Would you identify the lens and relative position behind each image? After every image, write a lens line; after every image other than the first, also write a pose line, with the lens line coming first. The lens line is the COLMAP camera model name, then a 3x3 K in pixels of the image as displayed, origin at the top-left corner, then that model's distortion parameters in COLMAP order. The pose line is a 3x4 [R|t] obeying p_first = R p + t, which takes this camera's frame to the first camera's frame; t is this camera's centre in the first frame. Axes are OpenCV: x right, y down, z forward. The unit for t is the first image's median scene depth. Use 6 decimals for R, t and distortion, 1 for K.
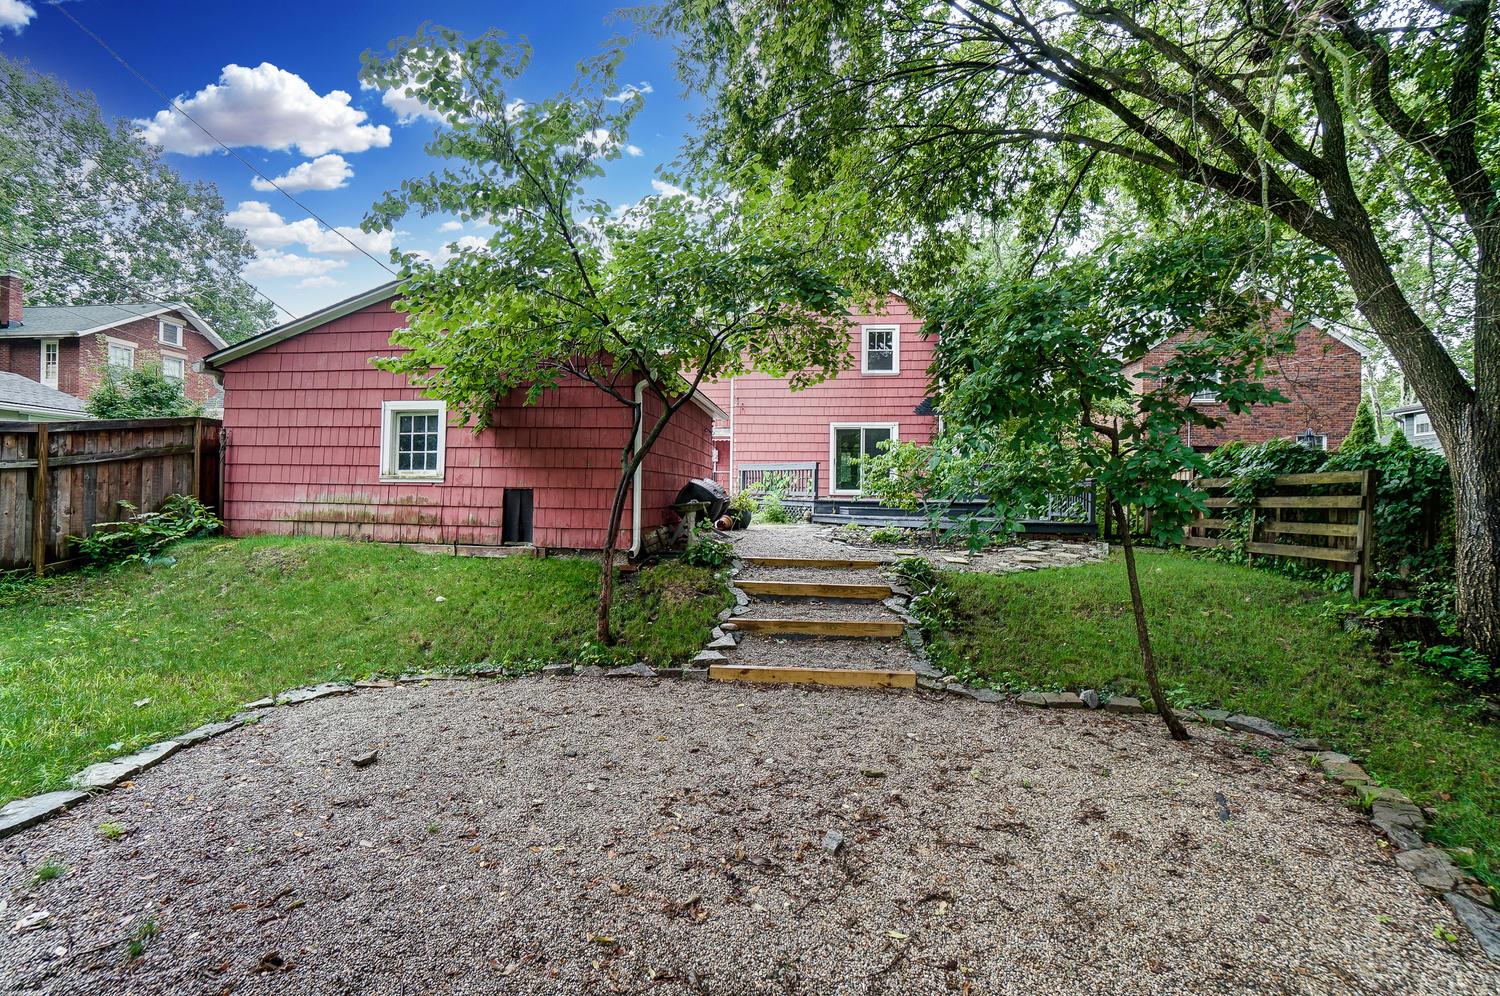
lens RADIAL K [[672.3, 0, 745.3], [0, 672.3, 503.9], [0, 0, 1]] dist [-0.050723, 0.017020]
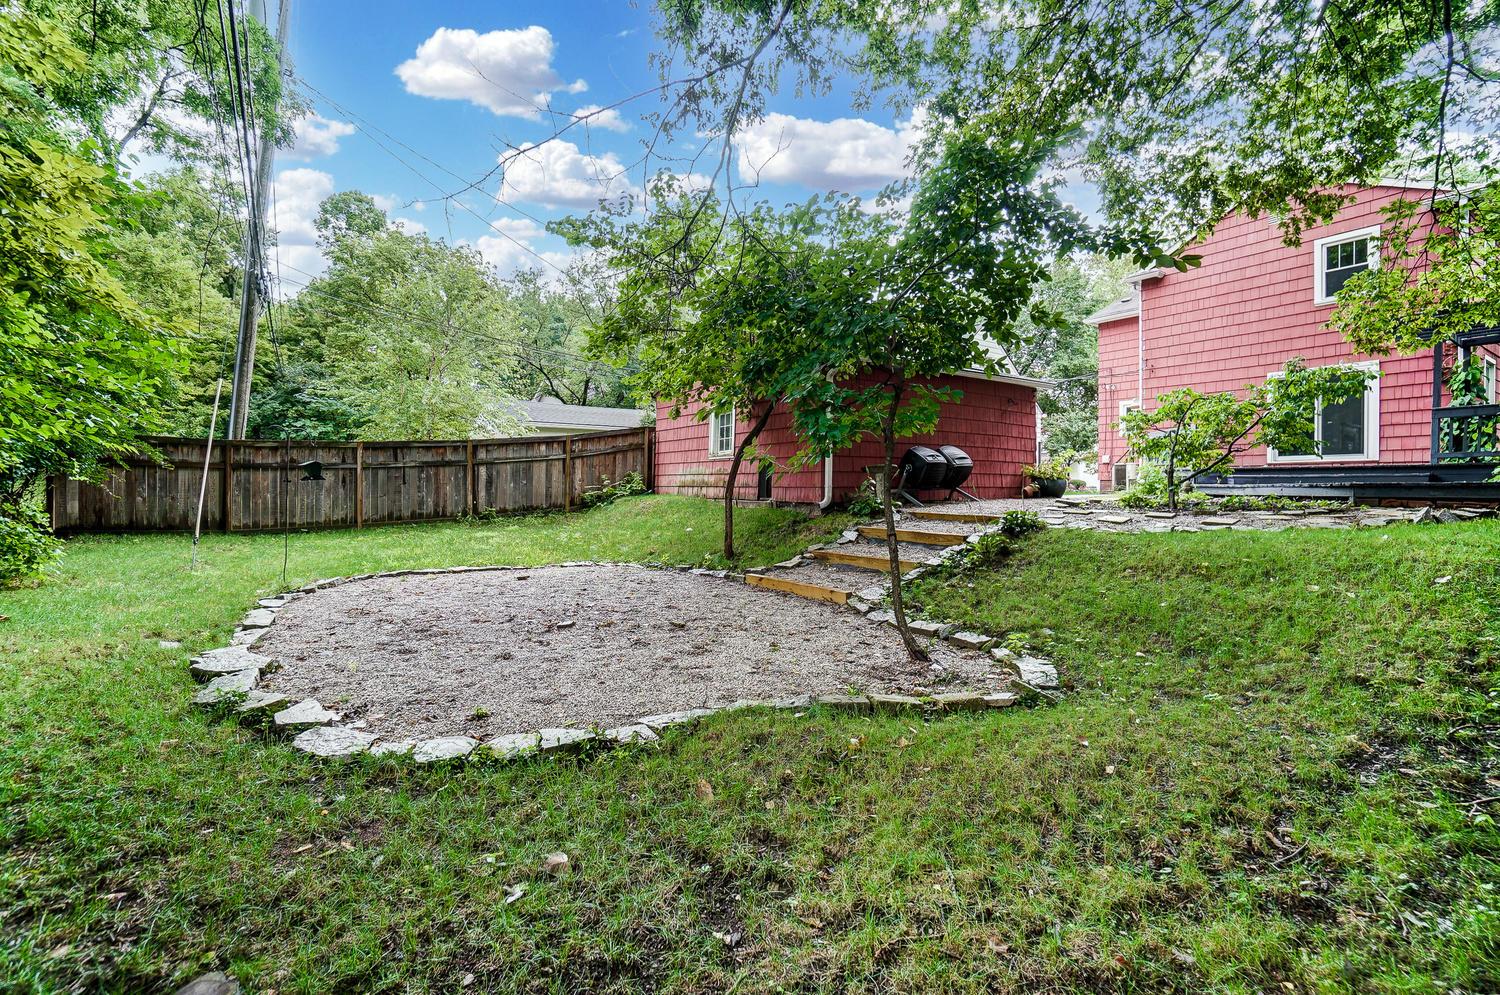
lens RADIAL K [[672.3, 0, 740.5], [0, 672.3, 496.7], [0, 0, 1]] dist [-0.050723, 0.017020]
pose [[0.653868, -0.000104, -0.756609, 0.654203], [0.002417, 0.999995, 0.001952, 0.048640], [0.756605, -0.003105, 0.653865, 0.045751]]
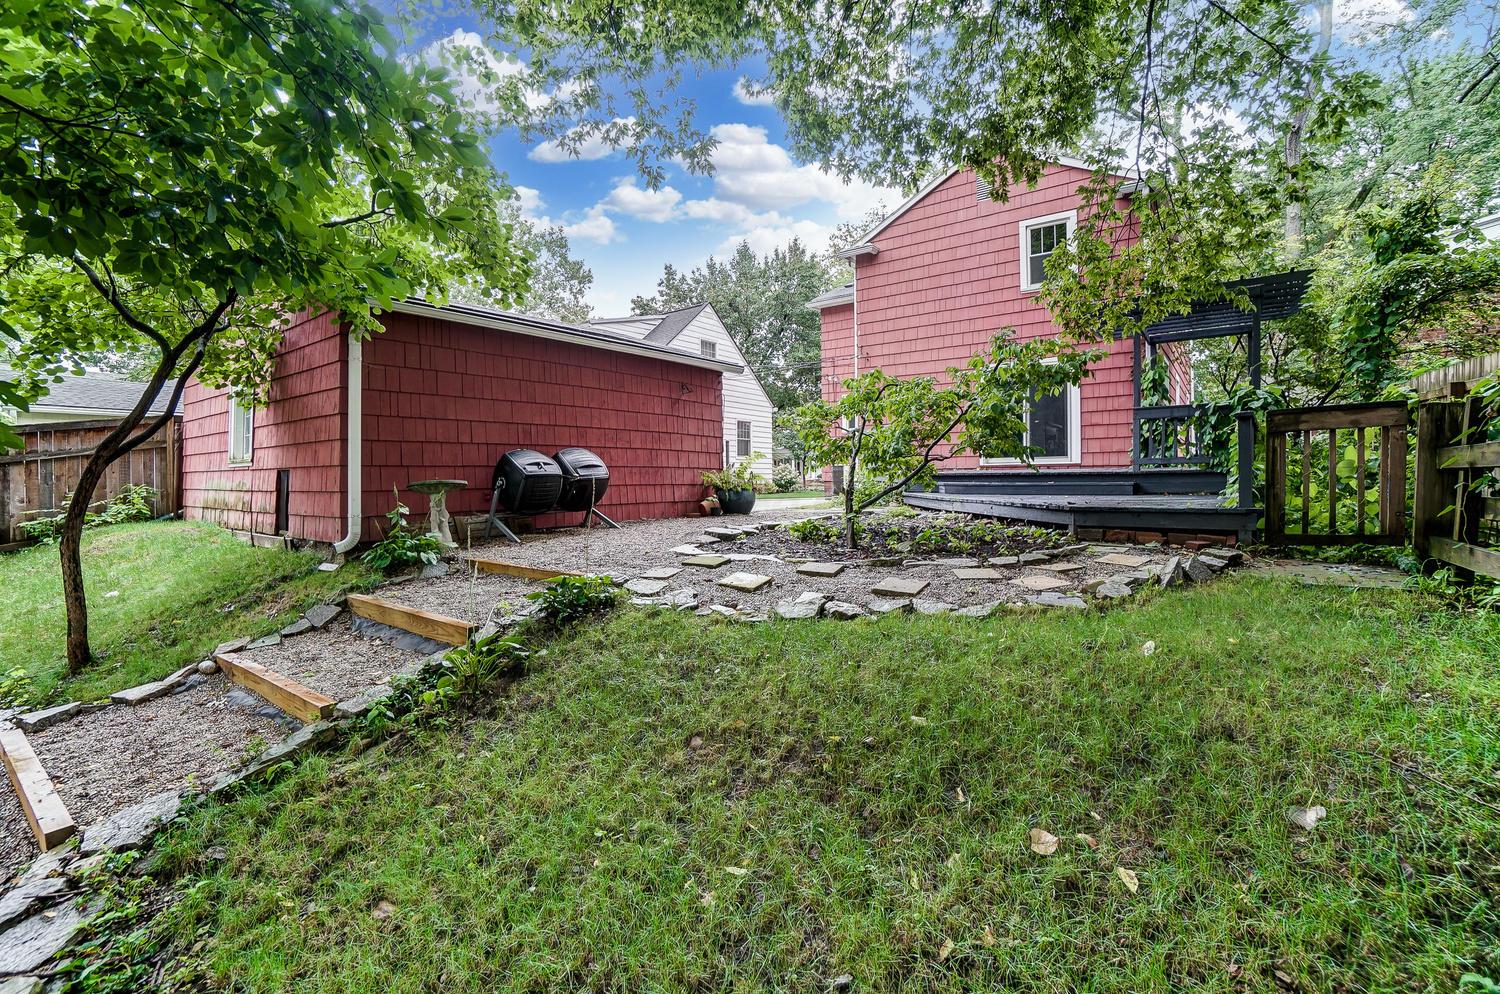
lens RADIAL K [[672.3, 0, 745.5], [0, 672.3, 492.0], [0, 0, 1]] dist [-0.050723, 0.017020]
pose [[0.864965, -0.011637, -0.501698, 0.576543], [0.018270, 0.999799, 0.008308, 0.008737], [0.501500, -0.016352, 0.865003, 0.540202]]
